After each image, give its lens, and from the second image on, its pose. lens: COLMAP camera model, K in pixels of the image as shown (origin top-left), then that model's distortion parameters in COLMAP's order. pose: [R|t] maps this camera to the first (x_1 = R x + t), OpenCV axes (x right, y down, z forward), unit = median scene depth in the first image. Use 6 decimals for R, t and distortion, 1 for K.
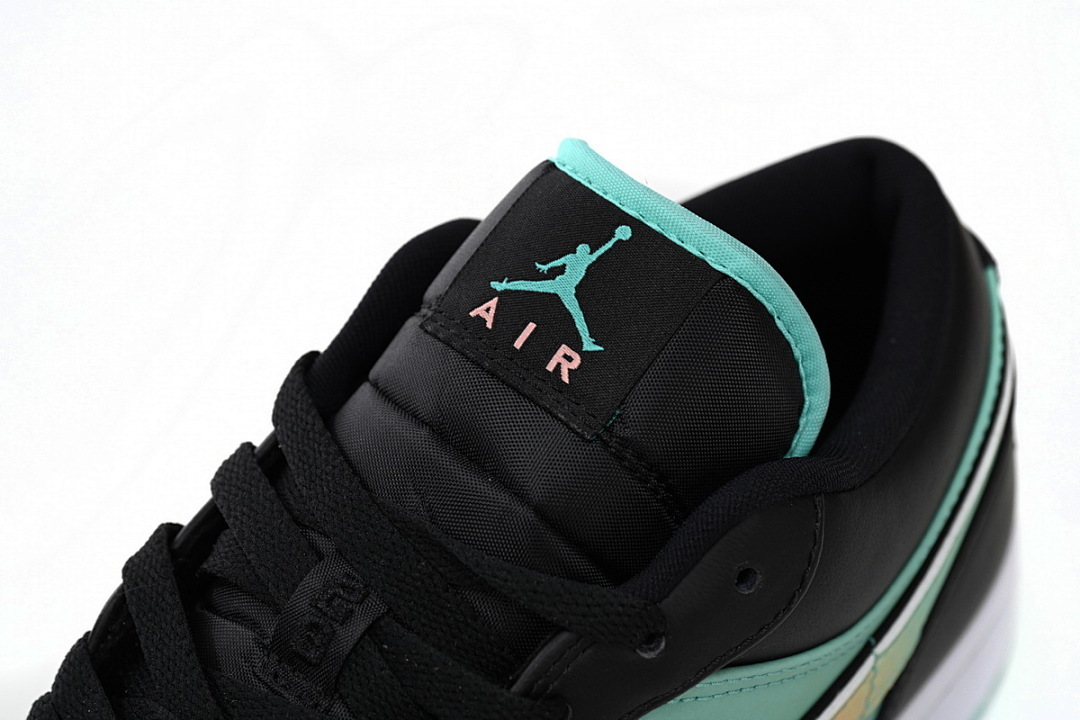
lens RADIAL K [[2746.6, 0, 540.5], [0, 2746.6, 360.2], [0, 0, 1]] dist [-0.406952, 0.000000]
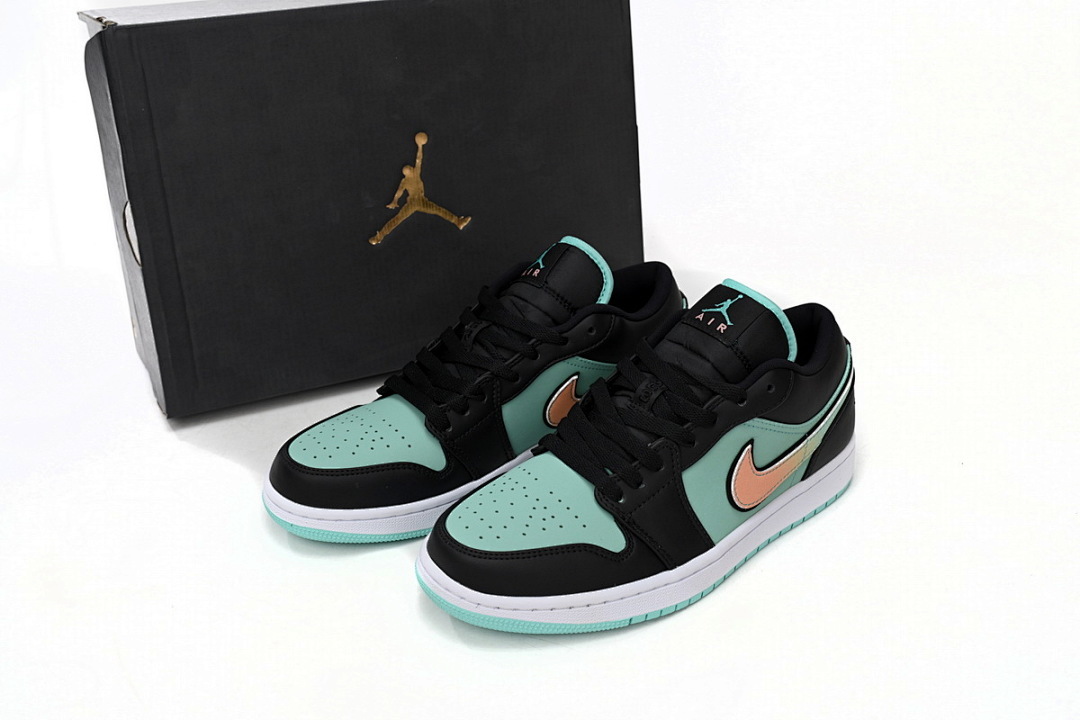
lens RADIAL K [[1278.8, 0, 538.0], [0, 1278.8, 356.9], [0, 0, 1]] dist [0.018989, 0.000000]
pose [[0.991156, 0.072763, -0.110979, -0.040929], [-0.098931, 0.962533, -0.252472, 0.479637], [0.088450, 0.261218, 0.961219, -0.614905]]
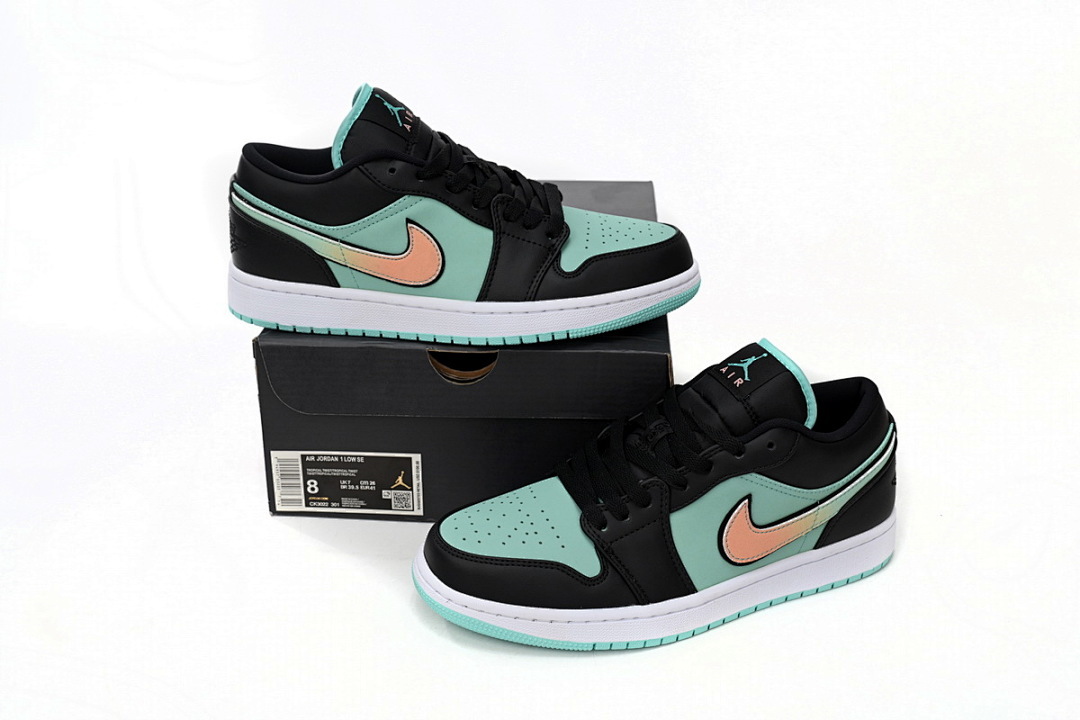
lens RADIAL K [[1195.3, 0, 542.4], [0, 1195.3, 360.6], [0, 0, 1]] dist [0.006248, 0.000000]
pose [[0.902139, 0.192586, -0.386077, 0.379900], [-0.305915, 0.916538, -0.257632, 0.462571], [0.304238, 0.350527, 0.885760, -0.501156]]
